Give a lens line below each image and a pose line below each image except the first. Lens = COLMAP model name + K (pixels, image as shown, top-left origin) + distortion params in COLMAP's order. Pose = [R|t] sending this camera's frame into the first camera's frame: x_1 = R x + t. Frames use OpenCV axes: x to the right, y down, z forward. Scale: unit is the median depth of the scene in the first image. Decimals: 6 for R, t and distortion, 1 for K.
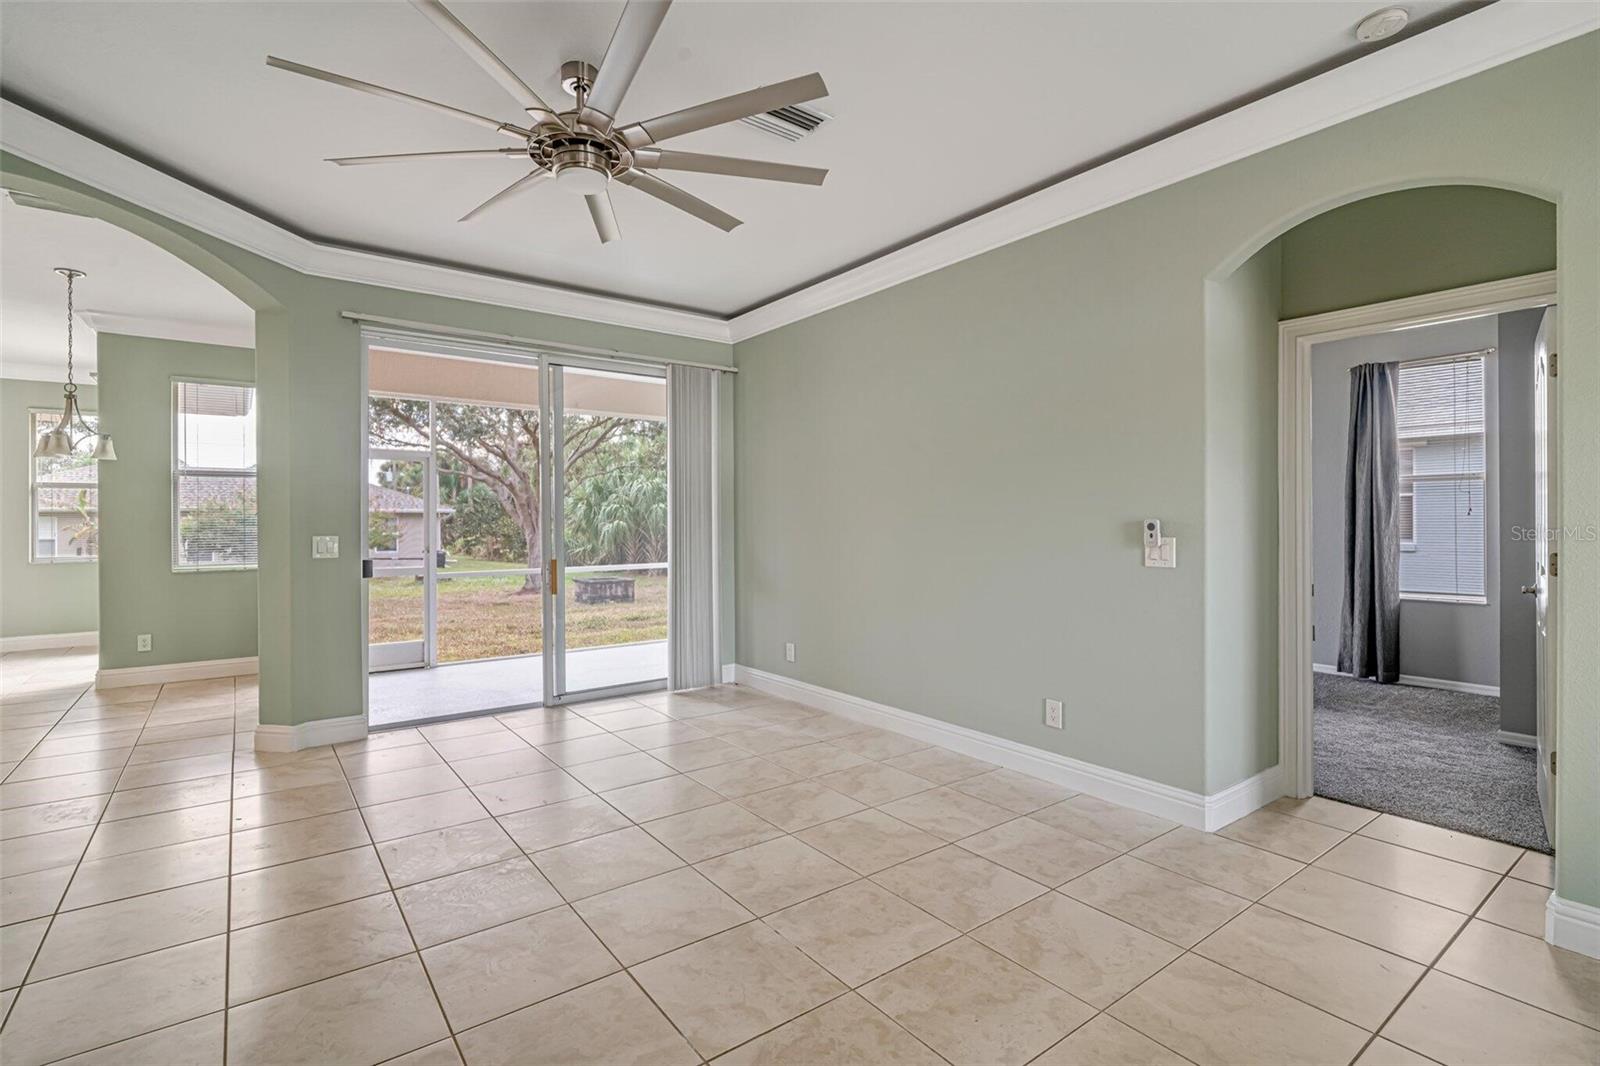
lens RADIAL K [[751.9, 0, 796.4], [0, 751.9, 523.4], [0, 0, 1]] dist [0.003509, -0.004463]
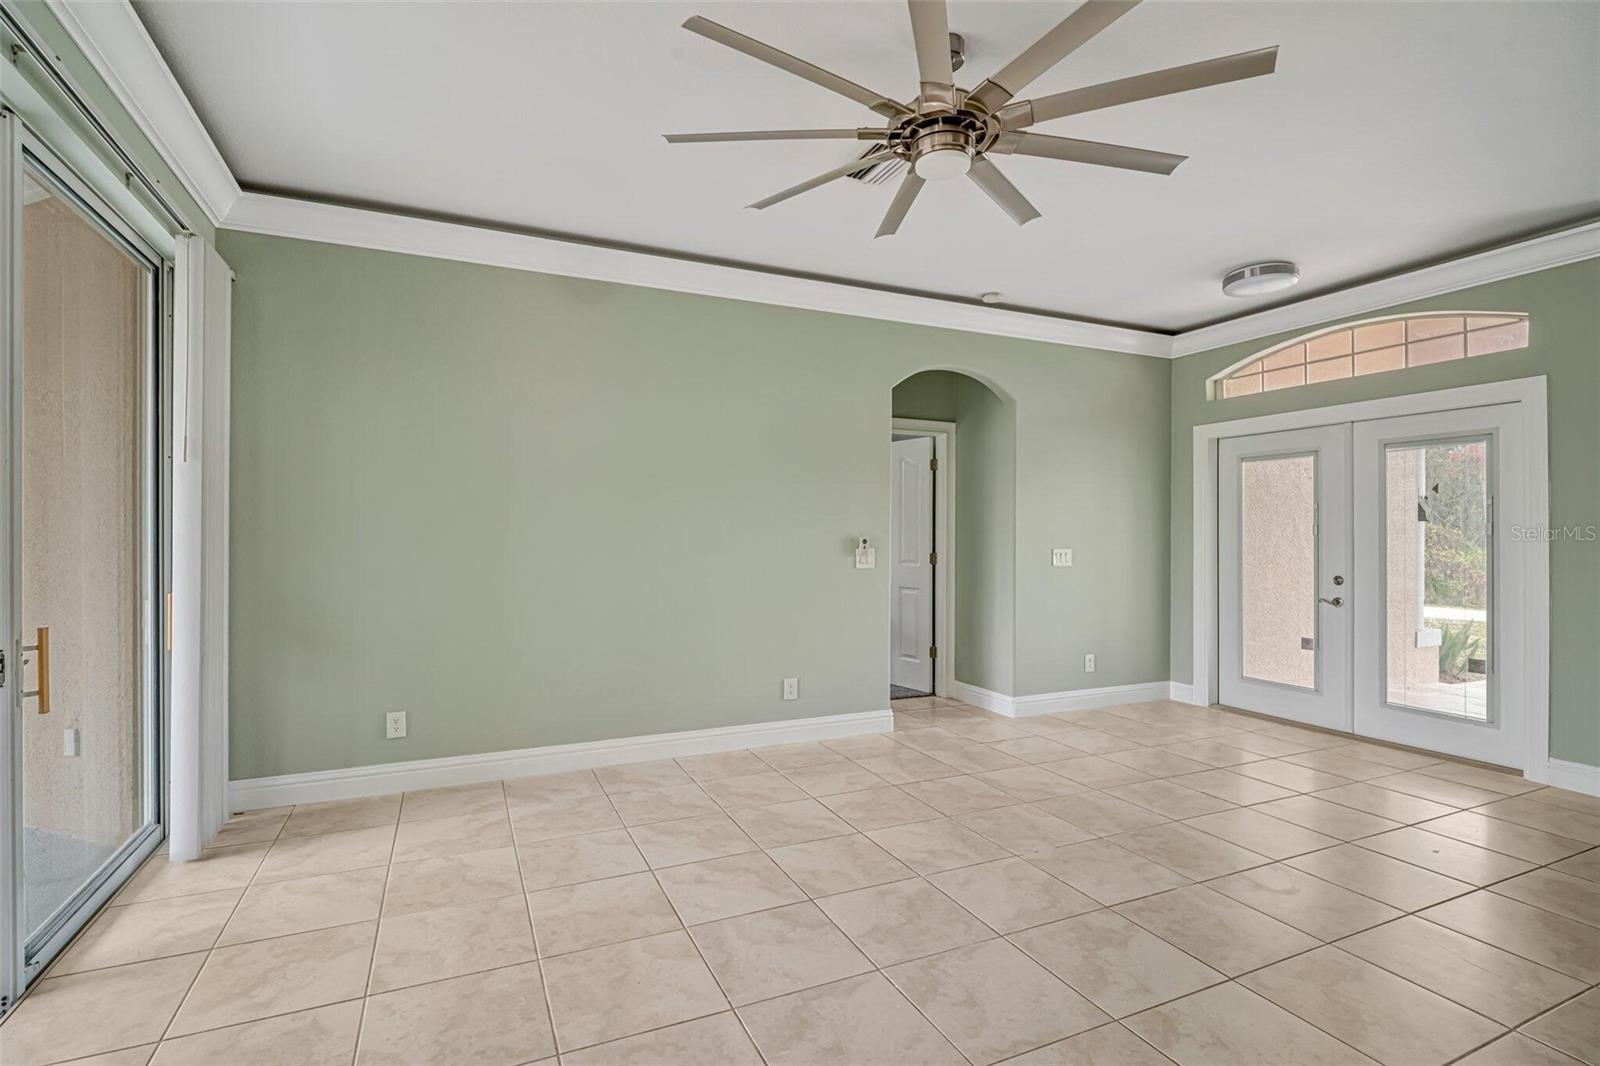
lens RADIAL K [[751.9, 0, 795.5], [0, 751.9, 529.7], [0, 0, 1]] dist [0.003509, -0.004463]
pose [[0.212992, 0.005995, 0.977036, -0.844940], [-0.001750, 0.999982, -0.005754, -0.008261], [-0.977052, -0.000484, 0.212999, 0.678663]]
